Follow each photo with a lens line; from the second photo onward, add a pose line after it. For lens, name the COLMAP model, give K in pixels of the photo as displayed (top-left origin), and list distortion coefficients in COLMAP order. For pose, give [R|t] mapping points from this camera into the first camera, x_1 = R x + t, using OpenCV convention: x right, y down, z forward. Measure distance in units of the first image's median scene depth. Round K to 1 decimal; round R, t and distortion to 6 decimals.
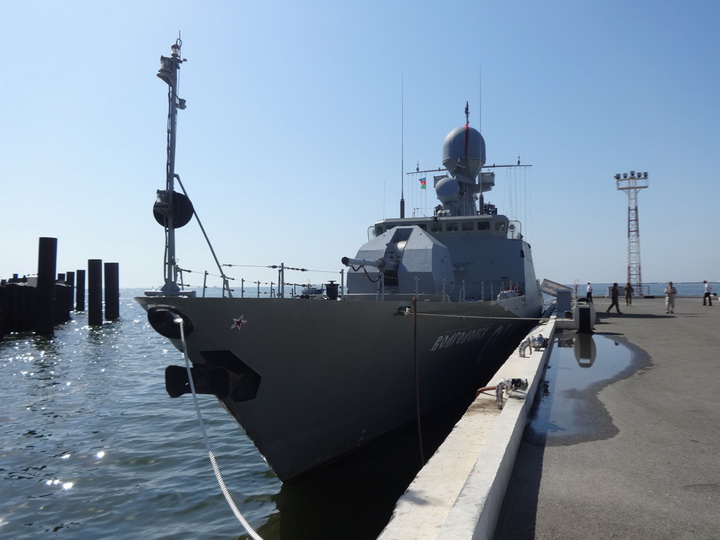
lens RADIAL K [[520.7, 0, 368.2], [0, 520.7, 265.4], [0, 0, 1]] dist [-0.026921, 0.007545]
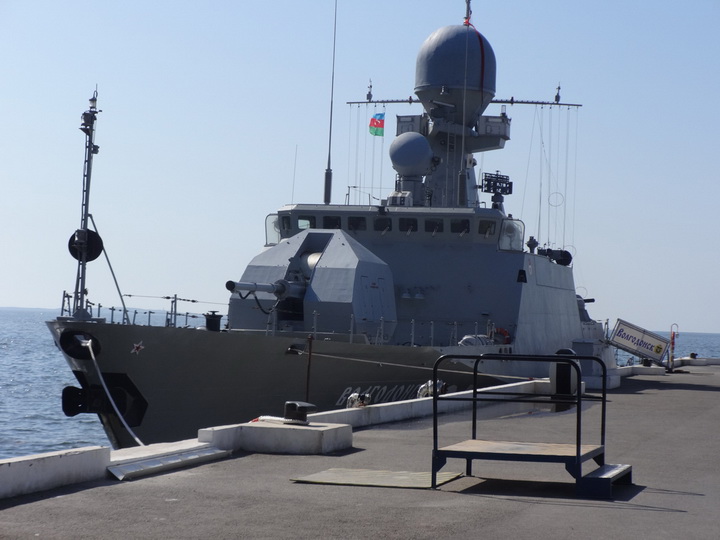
lens RADIAL K [[1532.7, 0, 360.0], [0, 1532.7, 270.0], [0, 0, 1]] dist [0.005767, -0.038797]
pose [[0.997433, 0.043423, 0.056936, 0.013755], [-0.043828, 0.999022, 0.005894, -0.042705], [-0.056625, -0.008374, 0.998360, -1.018577]]
